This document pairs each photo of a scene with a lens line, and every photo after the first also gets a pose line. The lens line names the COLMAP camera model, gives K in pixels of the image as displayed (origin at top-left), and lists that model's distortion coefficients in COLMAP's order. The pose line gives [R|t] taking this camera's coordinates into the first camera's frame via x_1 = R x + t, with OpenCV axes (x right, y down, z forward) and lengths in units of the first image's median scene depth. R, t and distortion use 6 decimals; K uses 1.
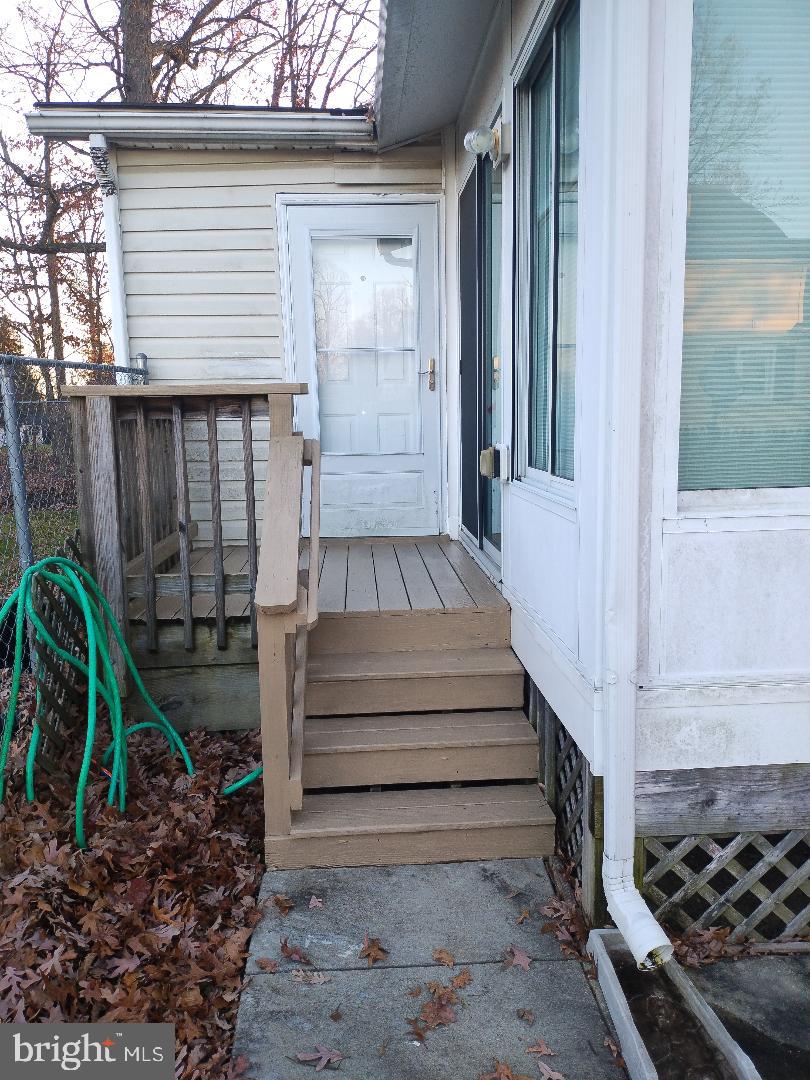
lens RADIAL K [[809.5, 0, 407.5], [0, 809.5, 543.9], [0, 0, 1]] dist [0.034603, -0.015019]
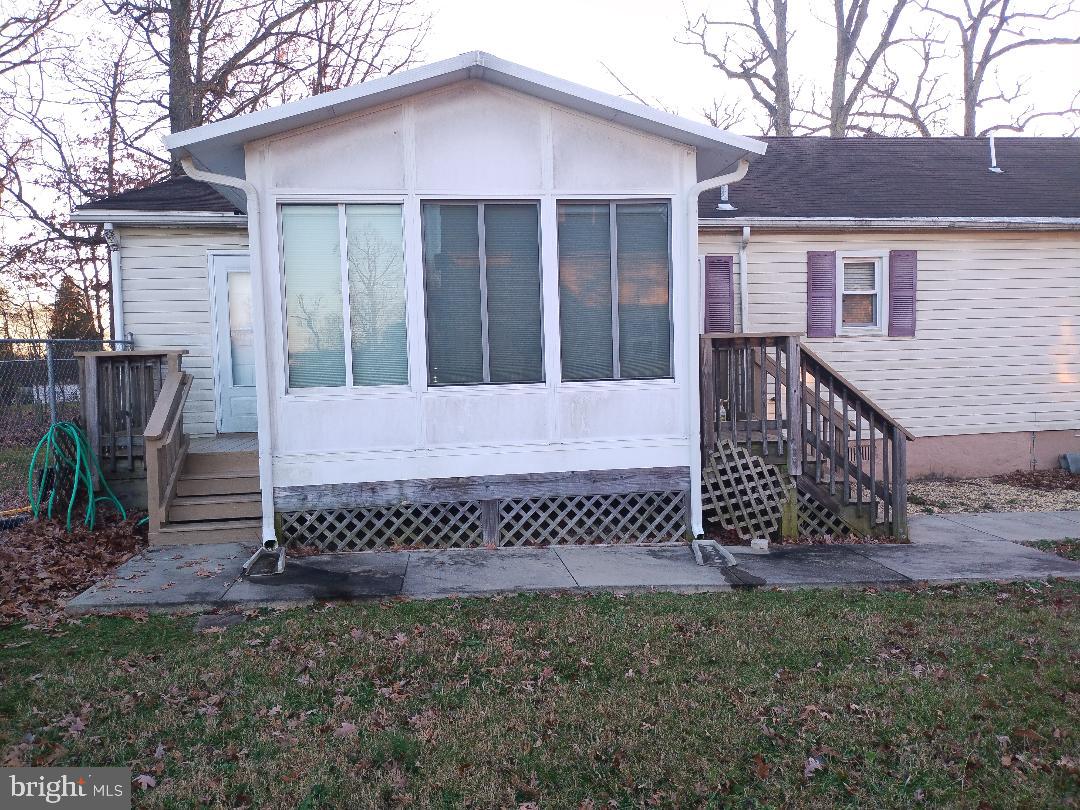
lens RADIAL K [[809.5, 0, 540.3], [0, 809.5, 398.8], [0, 0, 1]] dist [0.034603, -0.015019]
pose [[0.997204, -0.012494, 0.073670, 0.688302], [0.021276, 0.992586, -0.119670, 0.231370], [-0.071629, 0.120903, 0.990077, -1.308831]]
